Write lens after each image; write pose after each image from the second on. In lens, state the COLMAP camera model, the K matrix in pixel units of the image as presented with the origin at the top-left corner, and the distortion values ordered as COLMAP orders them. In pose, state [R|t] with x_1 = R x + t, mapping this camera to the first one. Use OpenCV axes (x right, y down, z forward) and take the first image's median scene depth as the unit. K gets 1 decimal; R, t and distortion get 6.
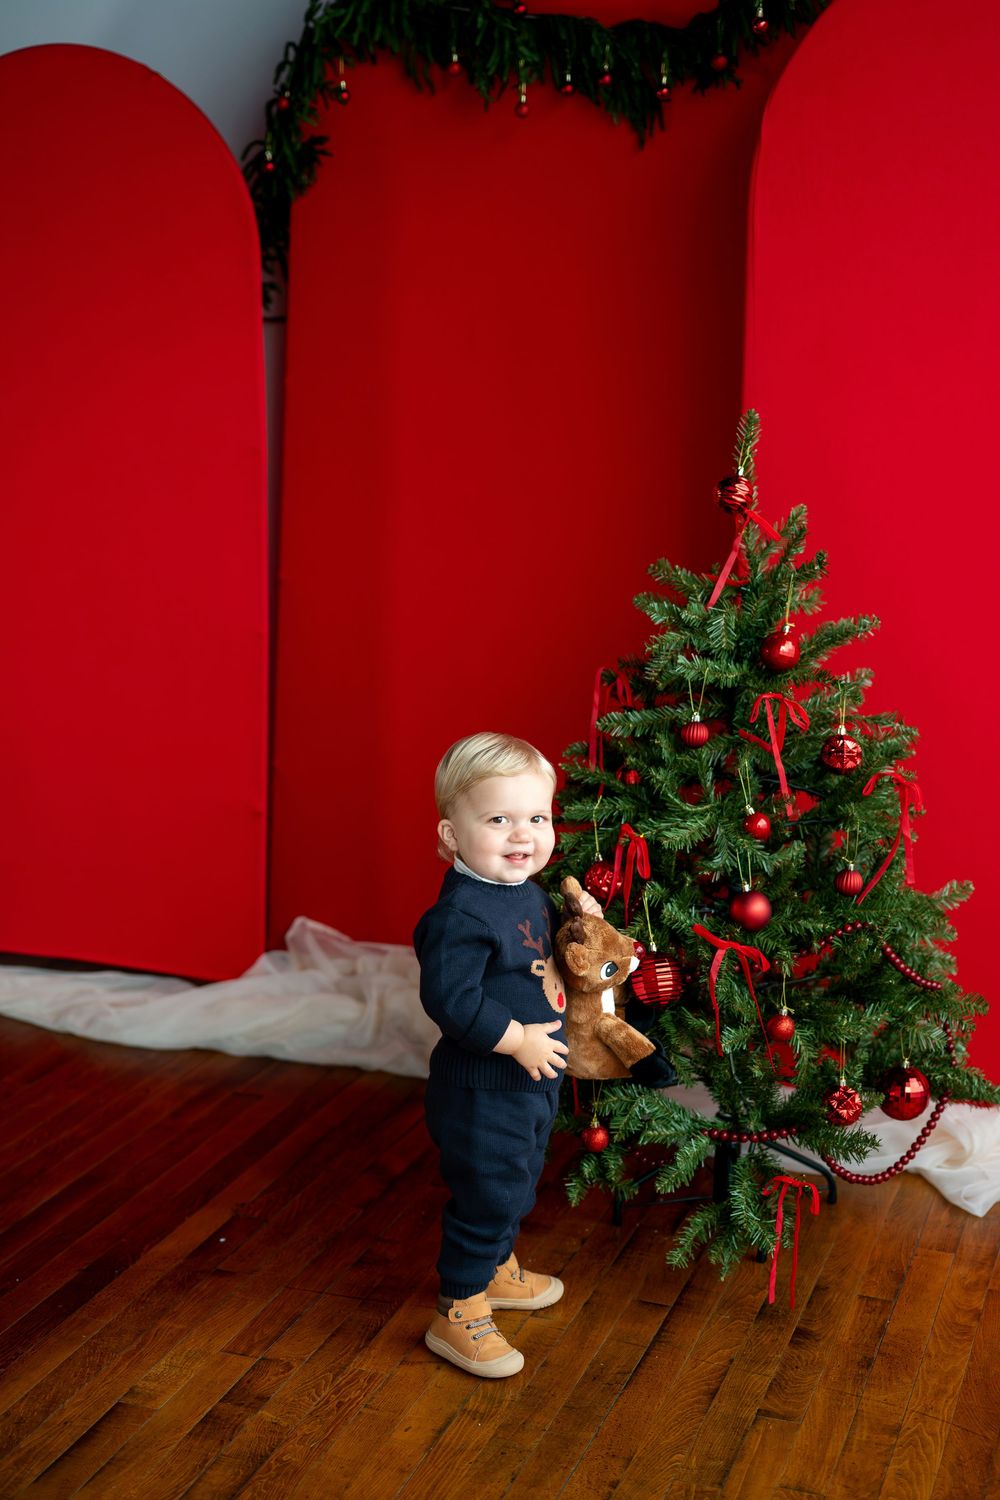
lens RADIAL K [[2102.6, 0, 494.3], [0, 2102.6, 745.1], [0, 0, 1]] dist [-0.003402, 0.000000]
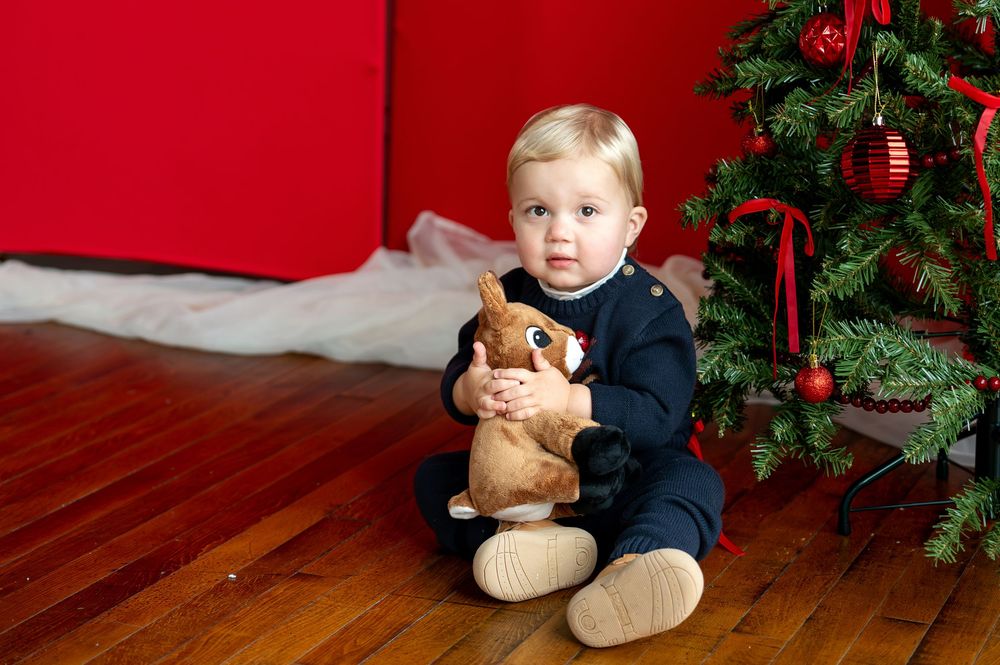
lens RADIAL K [[2149.8, 0, 493.1], [0, 2149.8, 33.4], [0, 0, 1]] dist [-0.003302, 0.000000]
pose [[0.997416, -0.006022, -0.071589, -0.009511], [-0.001375, 0.994699, -0.102824, 0.139607], [0.071829, 0.102657, 0.992120, 0.242634]]
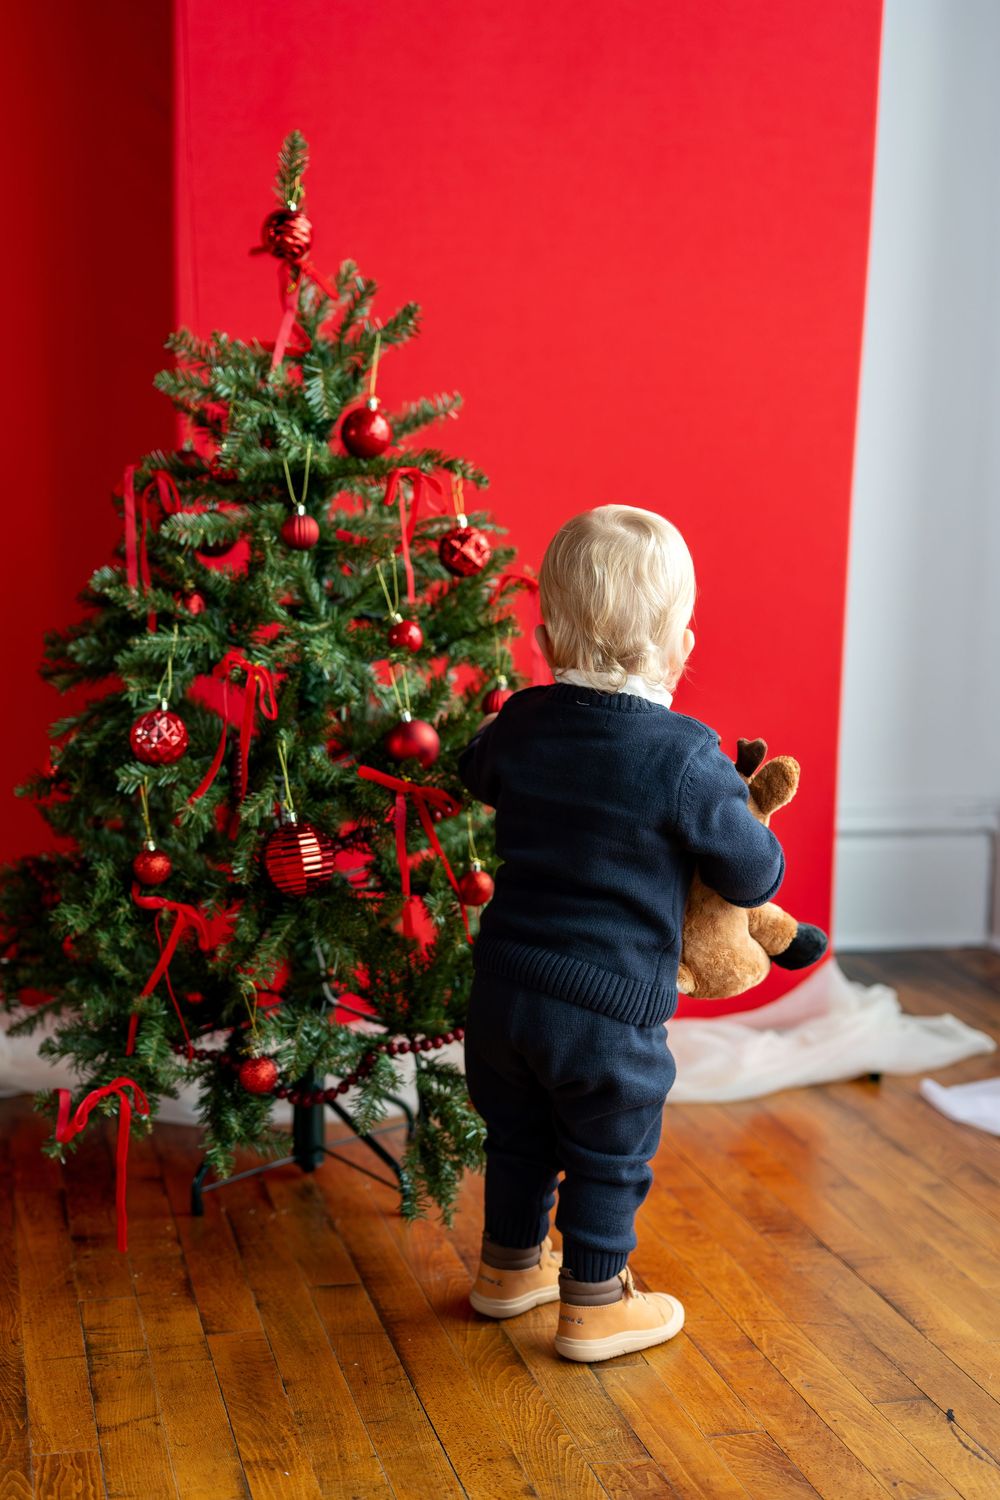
lens RADIAL K [[2102.6, 0, 490.7], [0, 2102.6, 747.9], [0, 0, 1]] dist [-0.003402, 0.000000]
pose [[0.836070, -0.075190, 0.543446, -0.264159], [0.103358, 0.994413, -0.021428, 0.095225], [-0.538799, 0.074085, 0.839170, 0.322582]]
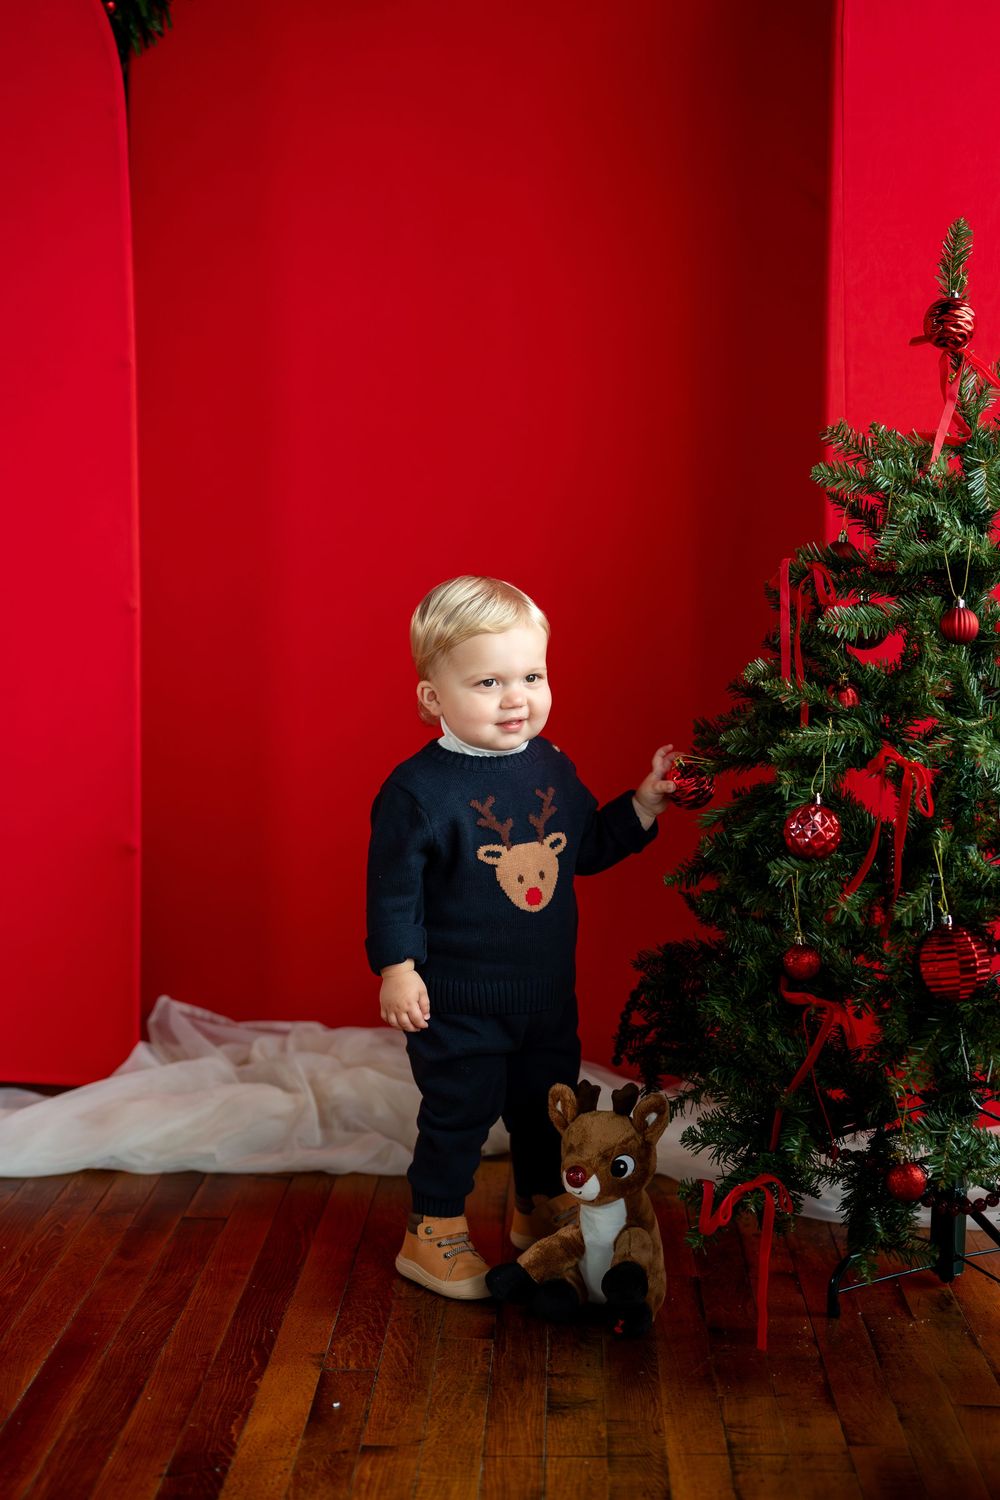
lens RADIAL K [[2102.6, 0, 505.9], [0, 2102.6, 749.5], [0, 0, 1]] dist [-0.003402, 0.000000]
pose [[0.952942, -0.038847, 0.300653, -0.280981], [0.064765, 0.994947, -0.076722, 0.084586], [-0.296153, 0.092584, 0.950643, 0.335934]]
